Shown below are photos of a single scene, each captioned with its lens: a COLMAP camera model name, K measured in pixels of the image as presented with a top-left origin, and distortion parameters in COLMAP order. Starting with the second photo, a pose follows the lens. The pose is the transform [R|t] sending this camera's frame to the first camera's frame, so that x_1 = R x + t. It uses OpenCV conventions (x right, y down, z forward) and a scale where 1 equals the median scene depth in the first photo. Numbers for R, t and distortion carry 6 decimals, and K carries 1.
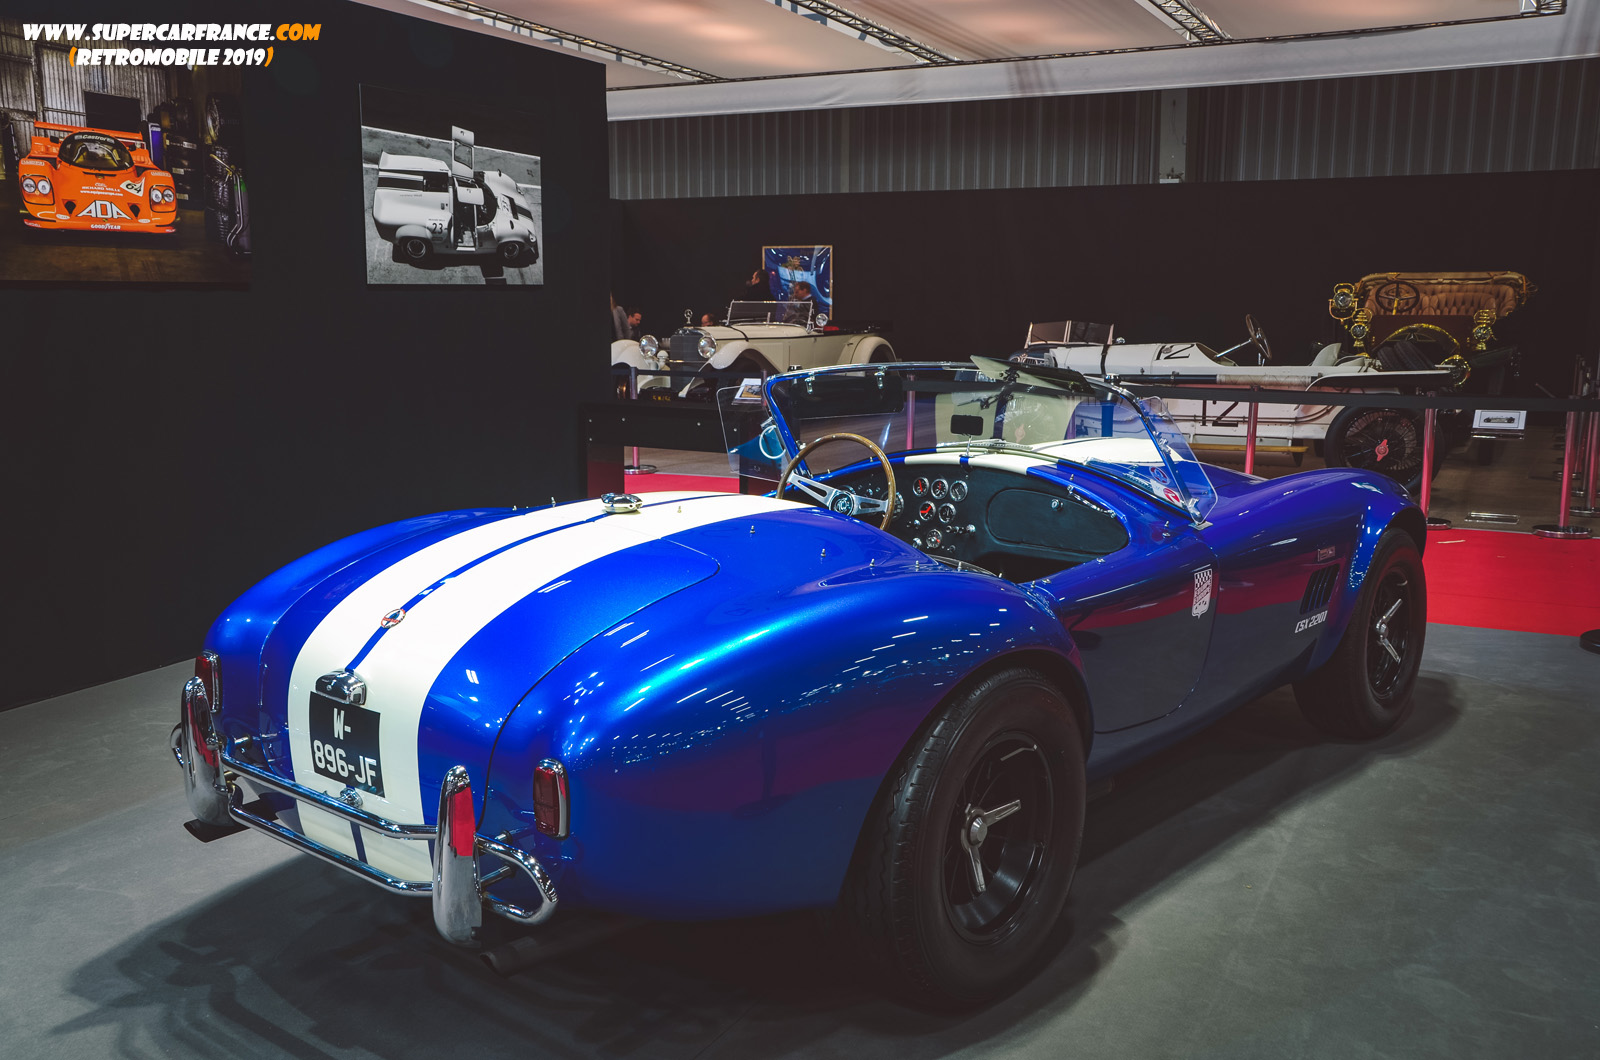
lens RADIAL K [[1513.2, 0, 799.6], [0, 1513.2, 527.9], [0, 0, 1]] dist [-0.003332, 0.000000]
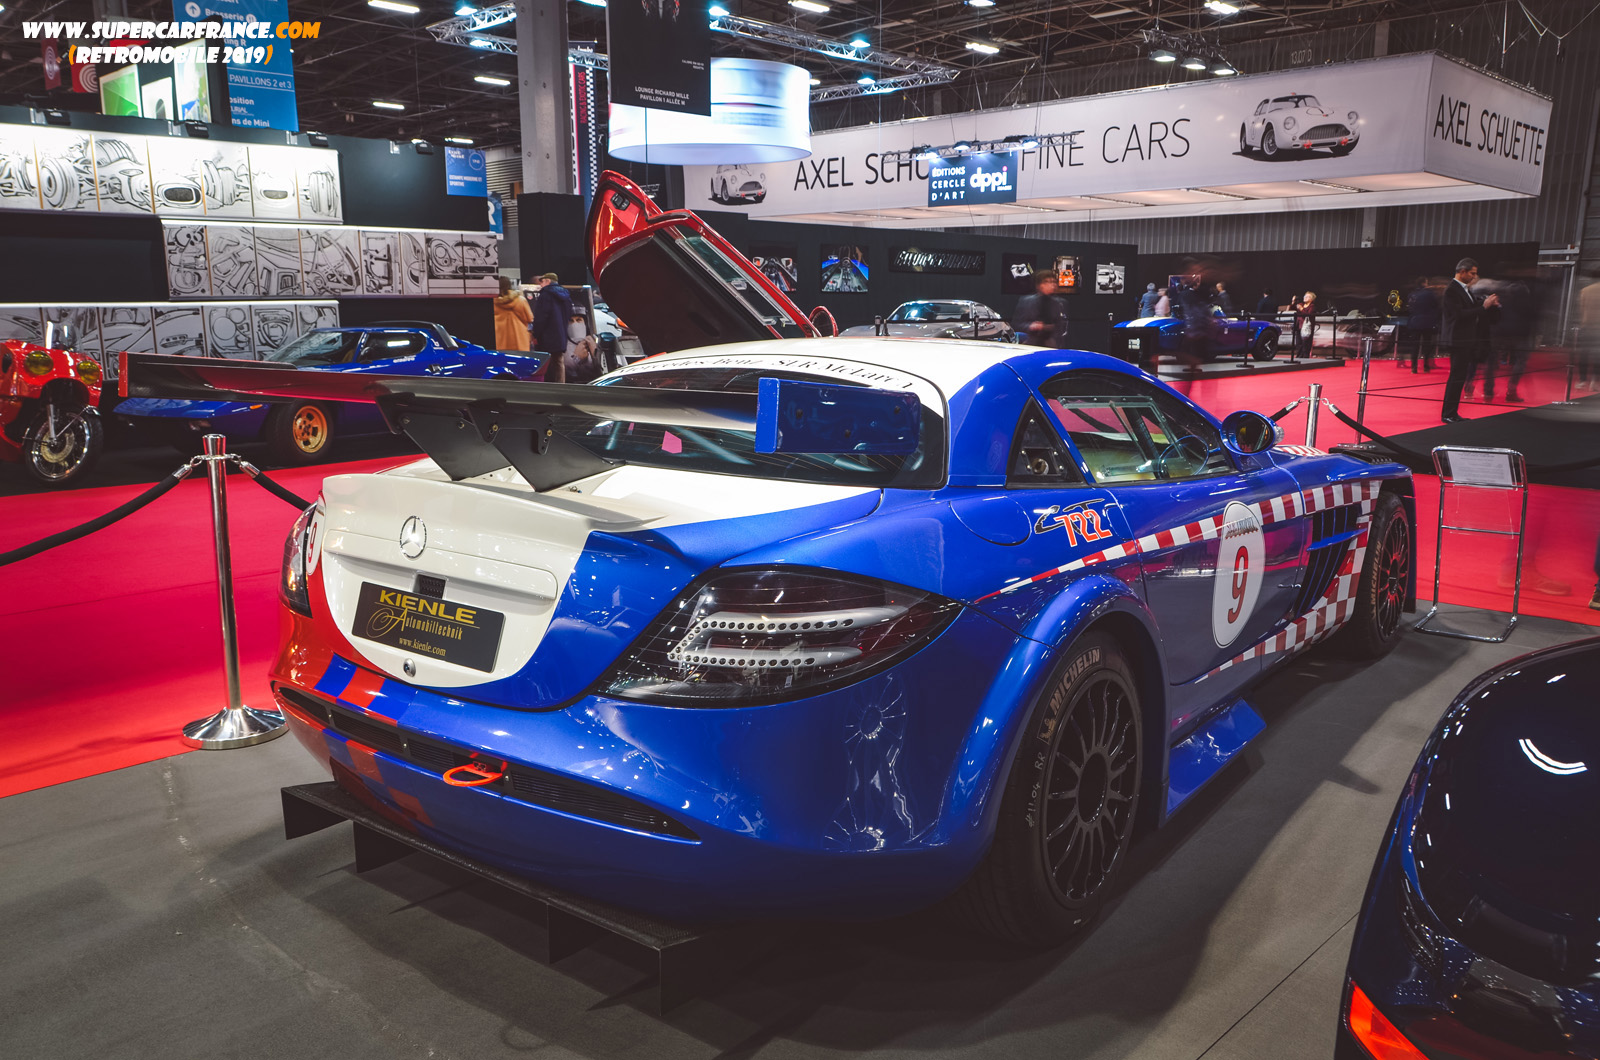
lens RADIAL K [[1230.2, 0, 770.5], [0, 1230.2, 549.4], [0, 0, 1]] dist [-0.029745, 0.042207]
pose [[0.947059, 0.058402, -0.315703, 0.050126], [-0.042939, 0.997523, 0.055721, 0.520229], [0.318176, -0.039215, 0.947220, -3.326331]]
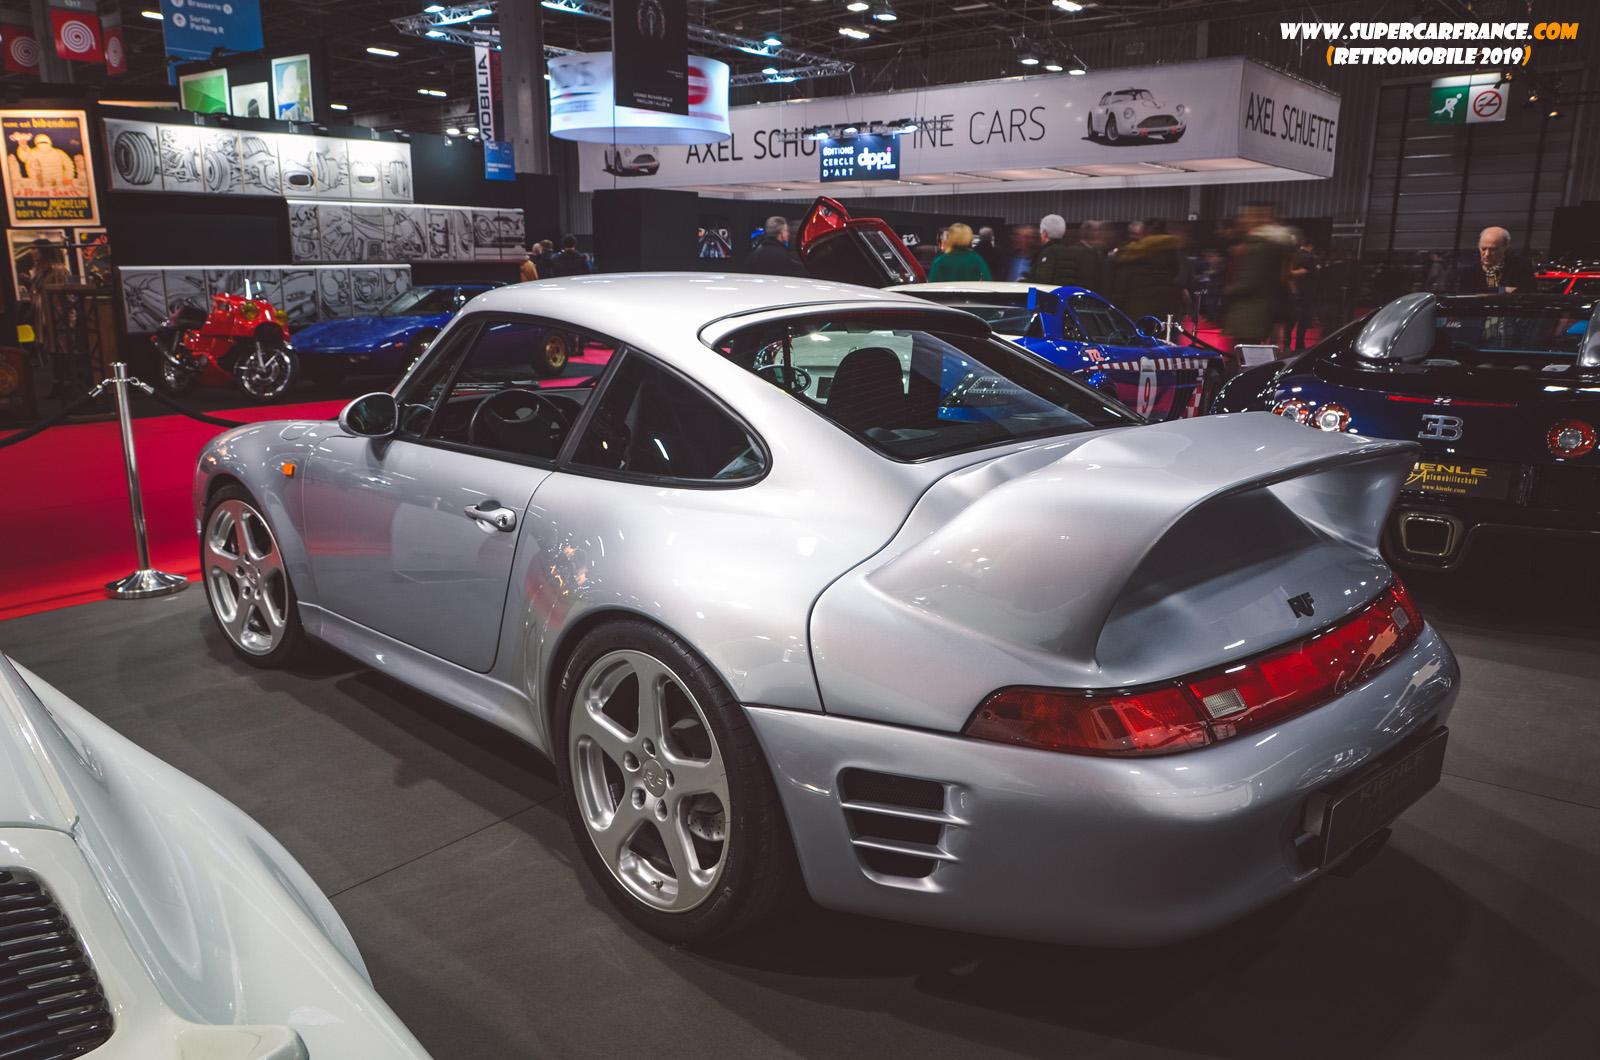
lens RADIAL K [[1230.2, 0, 772.0], [0, 1230.2, 542.7], [0, 0, 1]] dist [-0.029745, 0.042207]
pose [[0.979151, 0.040831, -0.198989, -0.028913], [-0.026769, 0.996983, 0.072852, 0.613358], [0.201364, -0.066006, 0.977290, -3.927000]]
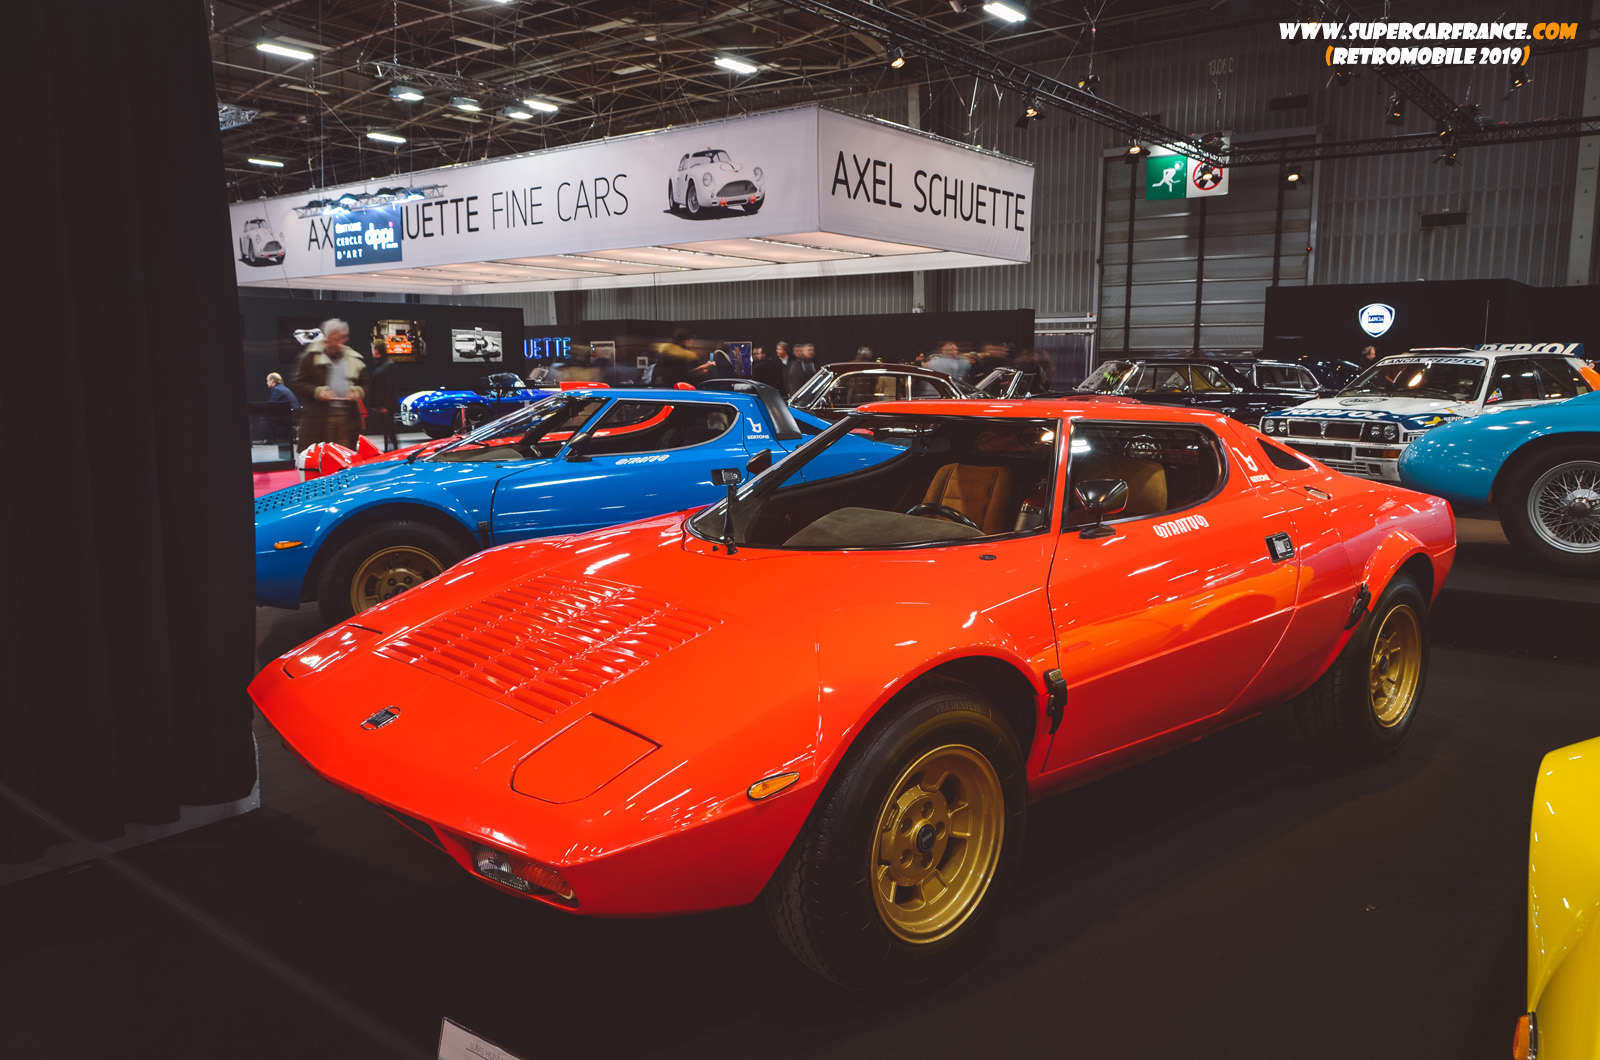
lens RADIAL K [[1230.2, 0, 773.9], [0, 1230.2, 528.4], [0, 0, 1]] dist [-0.029745, 0.042207]
pose [[0.978329, 0.022662, -0.205812, 1.420298], [-0.027090, 0.999458, -0.018723, 0.384976], [0.205276, 0.023893, 0.978412, -2.418344]]
